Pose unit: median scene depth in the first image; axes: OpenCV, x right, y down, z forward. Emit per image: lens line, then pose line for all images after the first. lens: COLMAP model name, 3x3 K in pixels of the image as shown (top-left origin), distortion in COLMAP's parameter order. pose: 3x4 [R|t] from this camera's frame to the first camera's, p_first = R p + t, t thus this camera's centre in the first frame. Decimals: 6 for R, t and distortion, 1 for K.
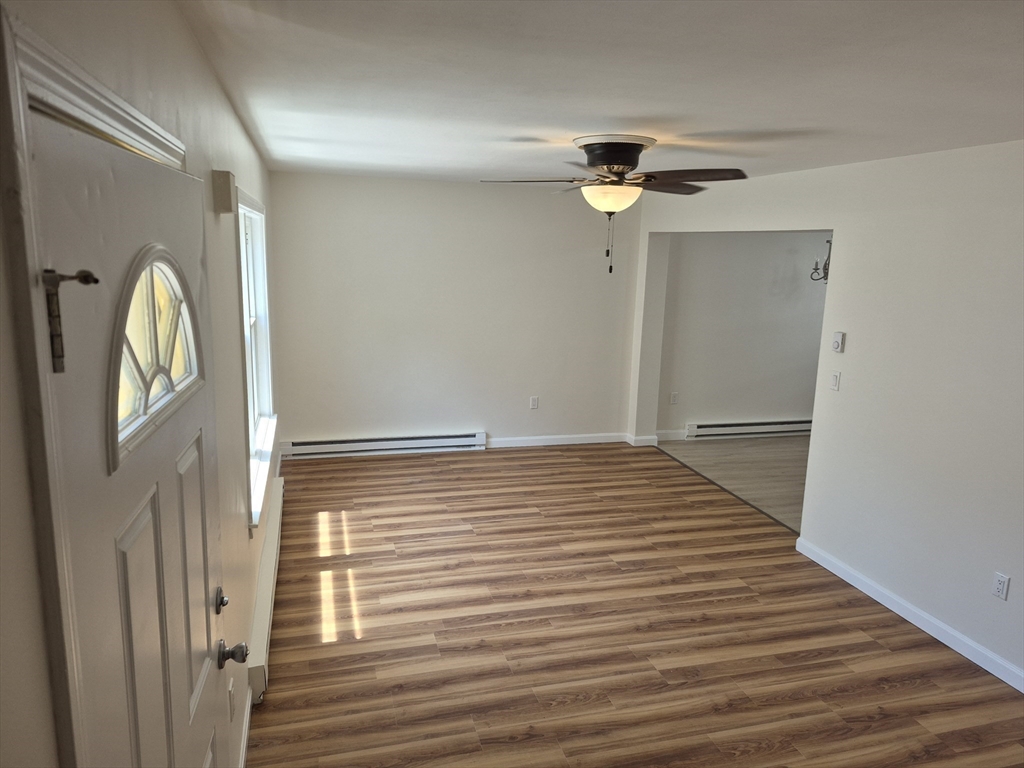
lens RADIAL K [[702.6, 0, 500.3], [0, 702.6, 384.3], [0, 0, 1]] dist [0.123069, -0.154991]
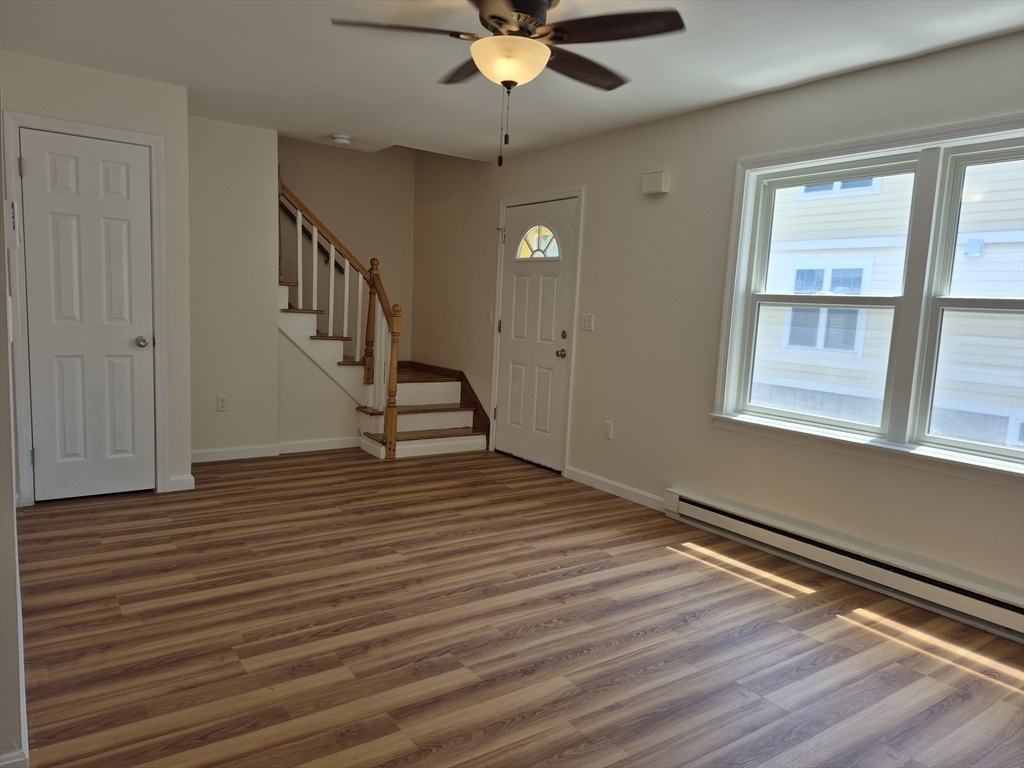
lens RADIAL K [[702.6, 0, 500.3], [0, 702.6, 384.3], [0, 0, 1]] dist [0.123069, -0.154991]
pose [[-0.940733, -0.037480, -0.337072, 0.383871], [-0.140567, 0.947579, 0.286942, -0.144268], [0.308647, 0.317317, -0.896687, 1.658964]]
